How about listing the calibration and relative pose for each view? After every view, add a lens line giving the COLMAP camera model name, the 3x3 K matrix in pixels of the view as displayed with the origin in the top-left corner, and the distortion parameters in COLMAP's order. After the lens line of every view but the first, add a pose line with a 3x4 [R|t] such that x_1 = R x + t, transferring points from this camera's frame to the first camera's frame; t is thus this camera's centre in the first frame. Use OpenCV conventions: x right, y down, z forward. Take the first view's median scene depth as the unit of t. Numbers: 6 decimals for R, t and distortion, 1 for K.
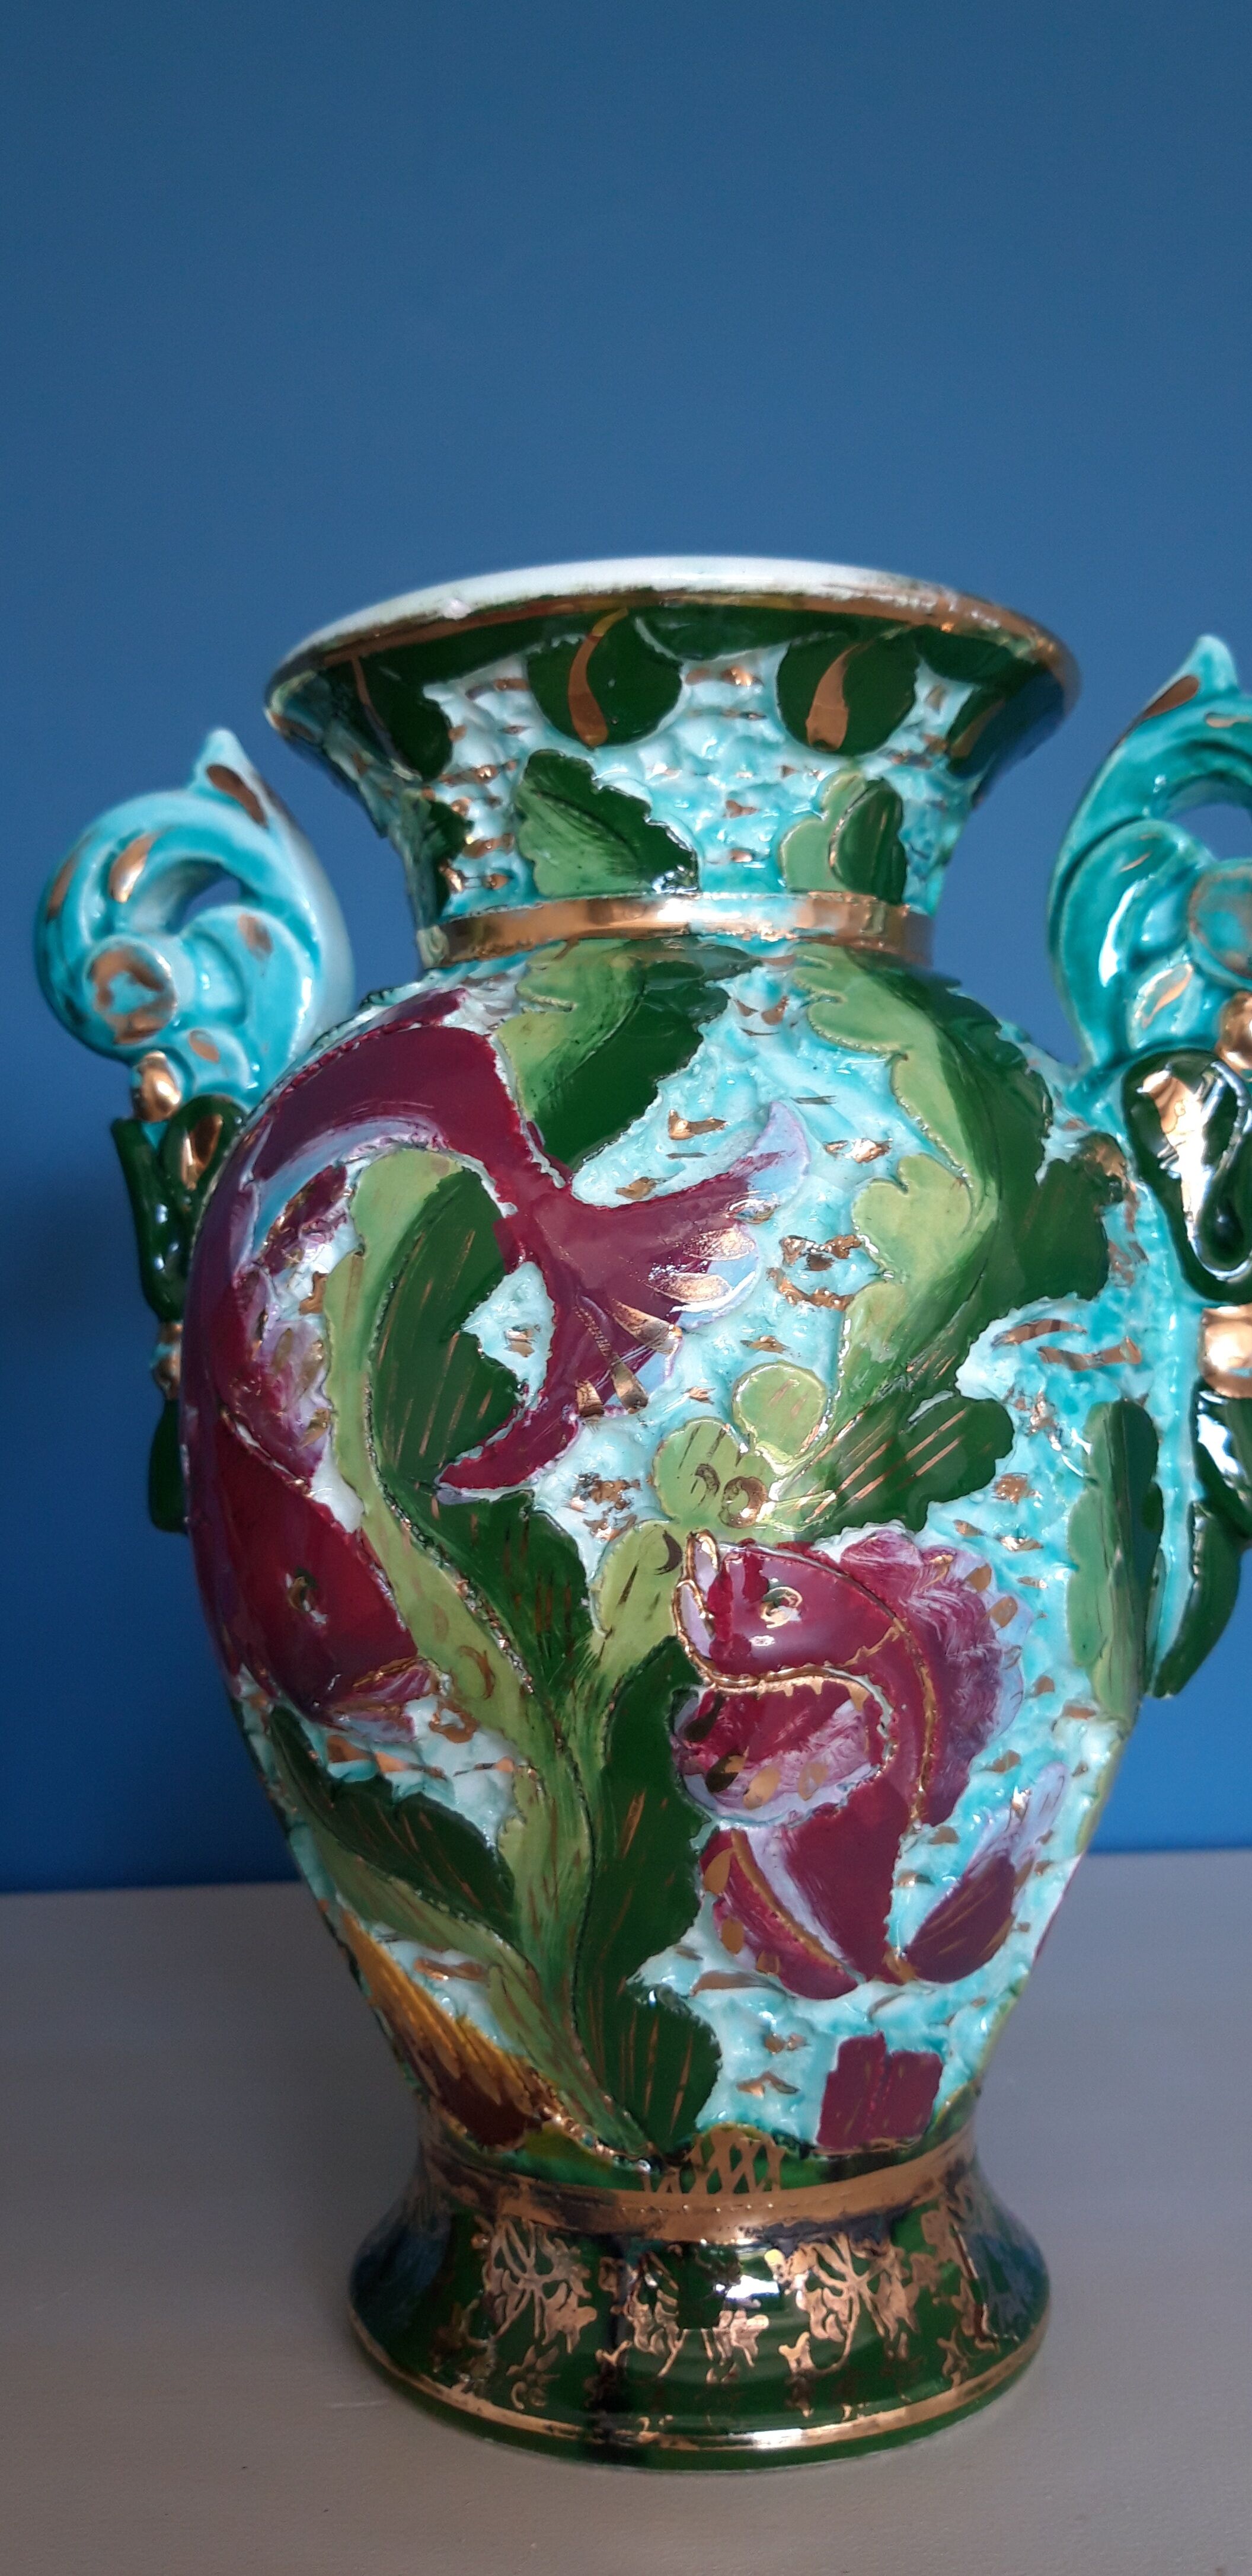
lens RADIAL K [[2198.9, 0, 626.0], [0, 2198.9, 1288.0], [0, 0, 1]] dist [0.067830, -0.015023]
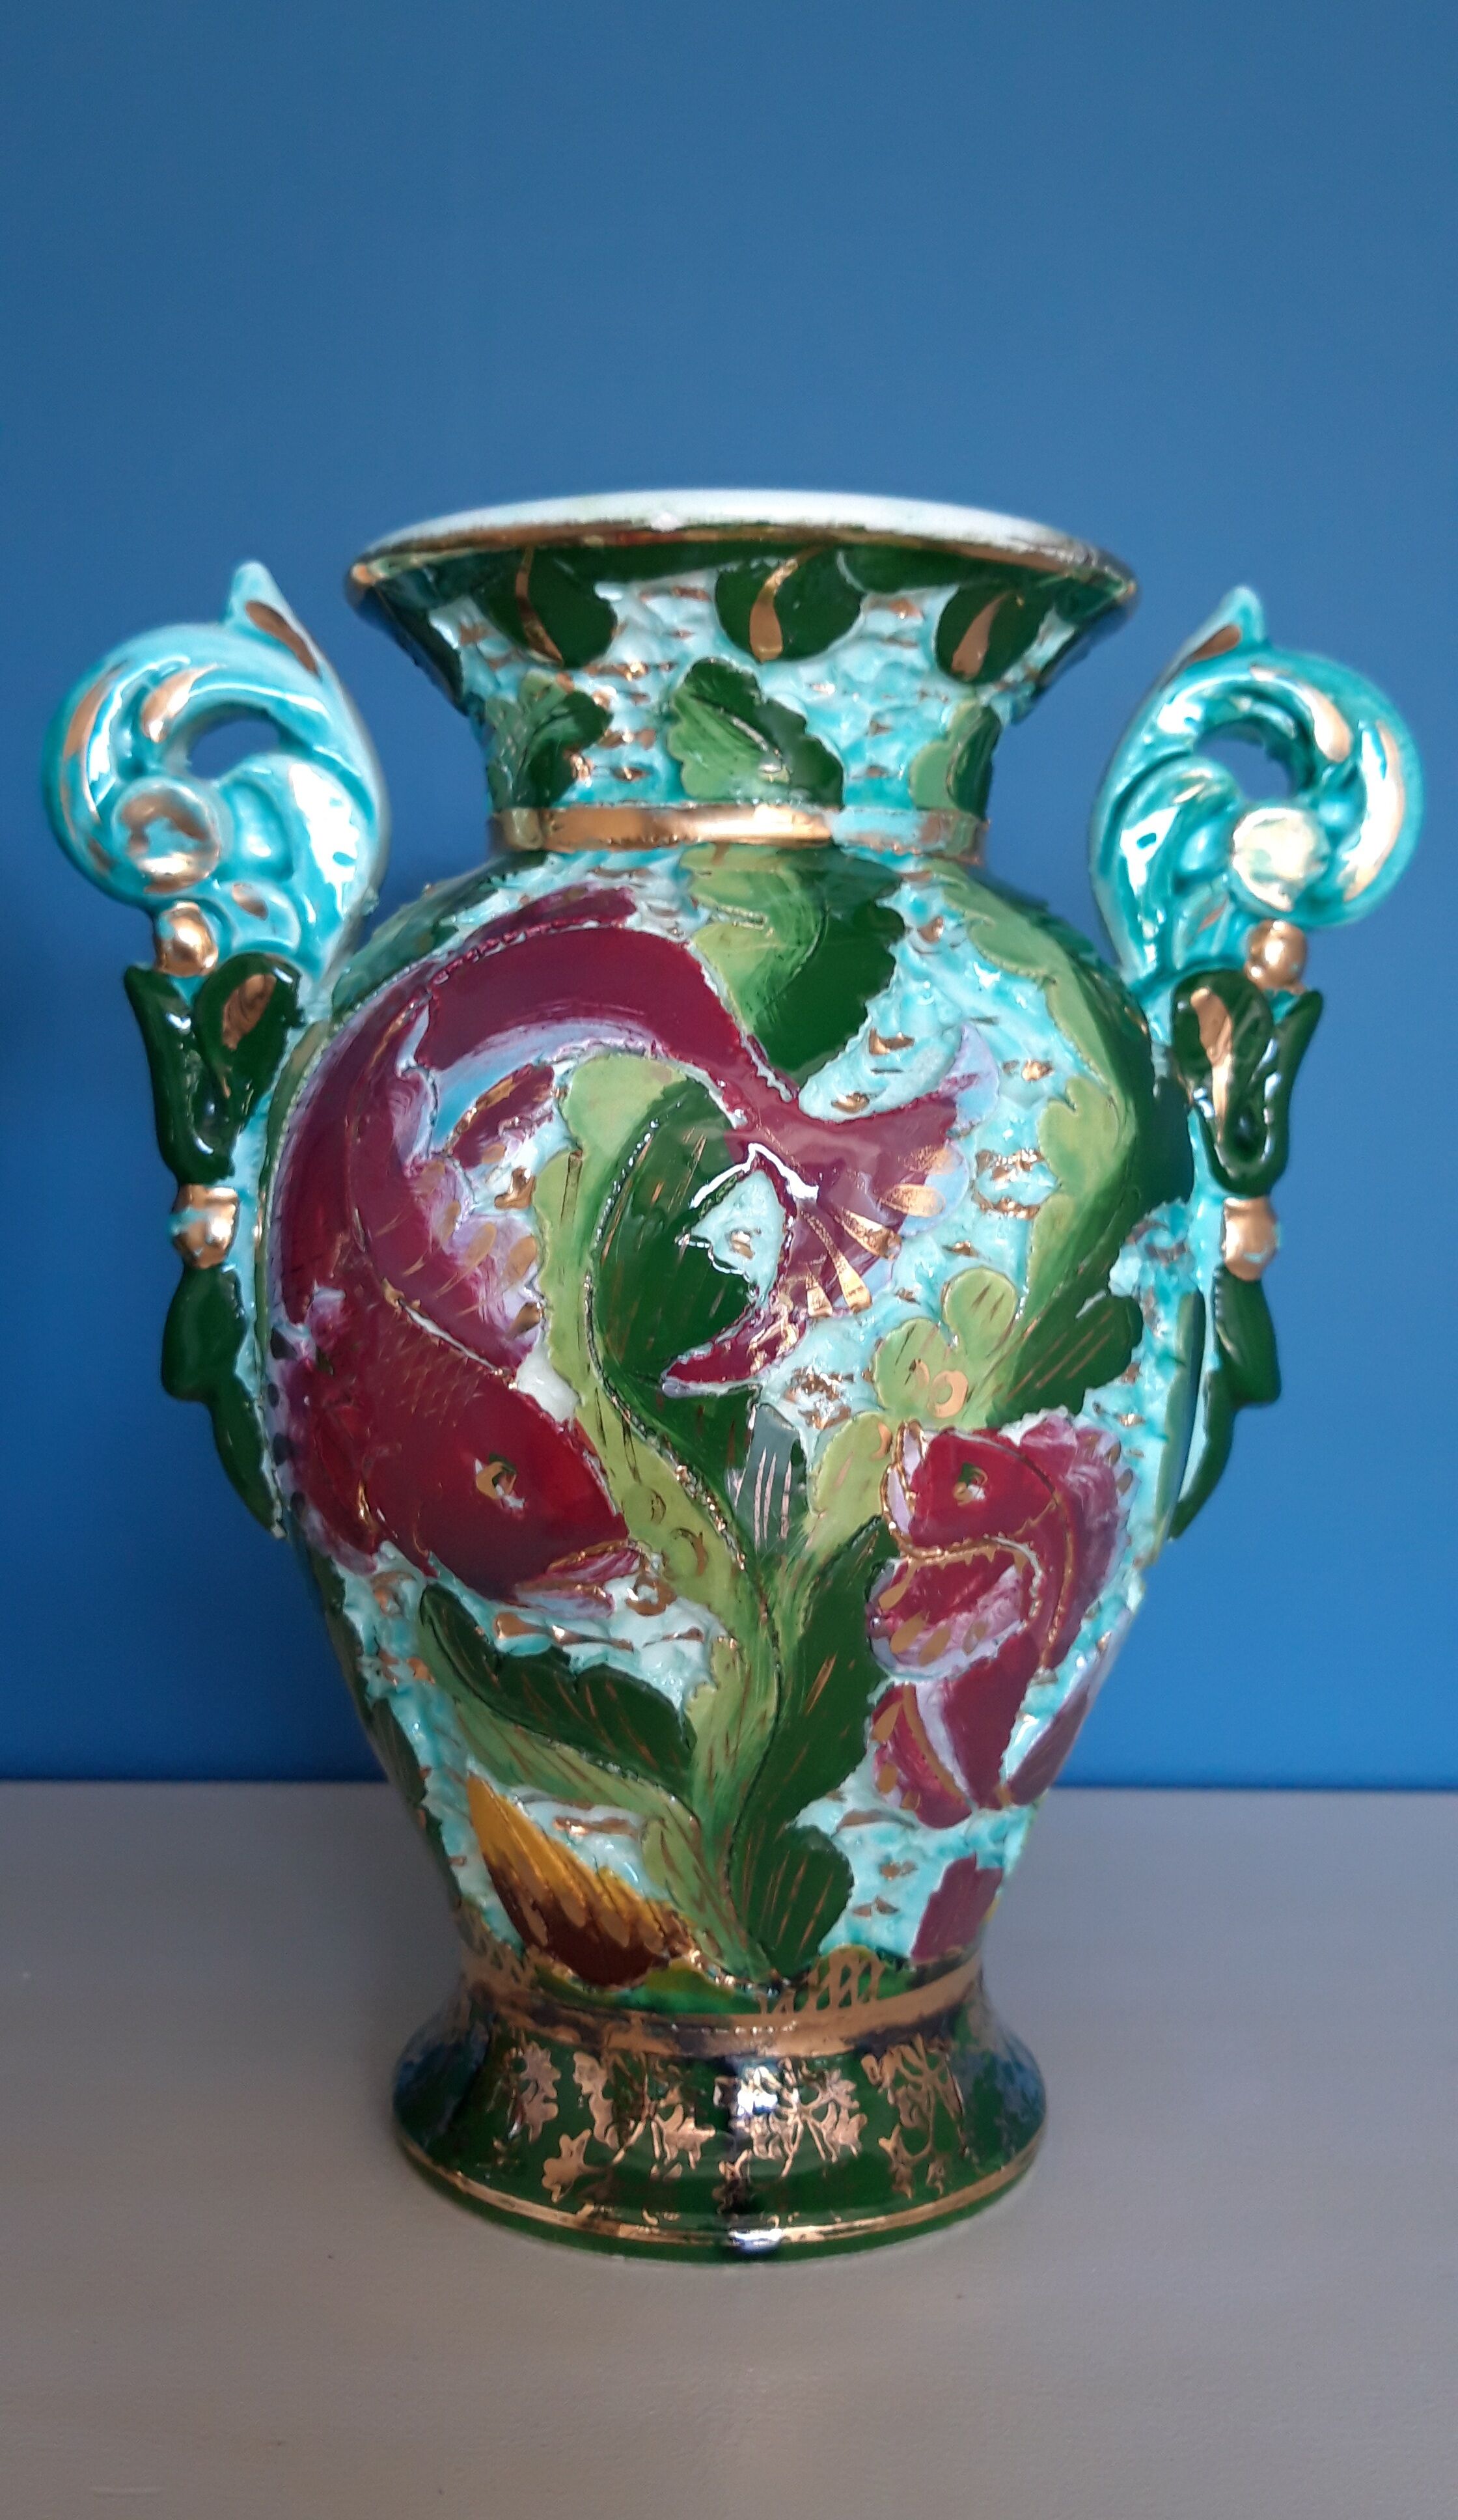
lens RADIAL K [[2398.4, 0, 726.1], [0, 2398.4, 1197.9], [0, 0, 1]] dist [0.108692, 0.010617]
pose [[0.948020, 0.011538, 0.318001, -0.405942], [-0.033947, 0.997306, 0.065019, -0.069560], [-0.316394, -0.072434, 0.945858, -0.089198]]
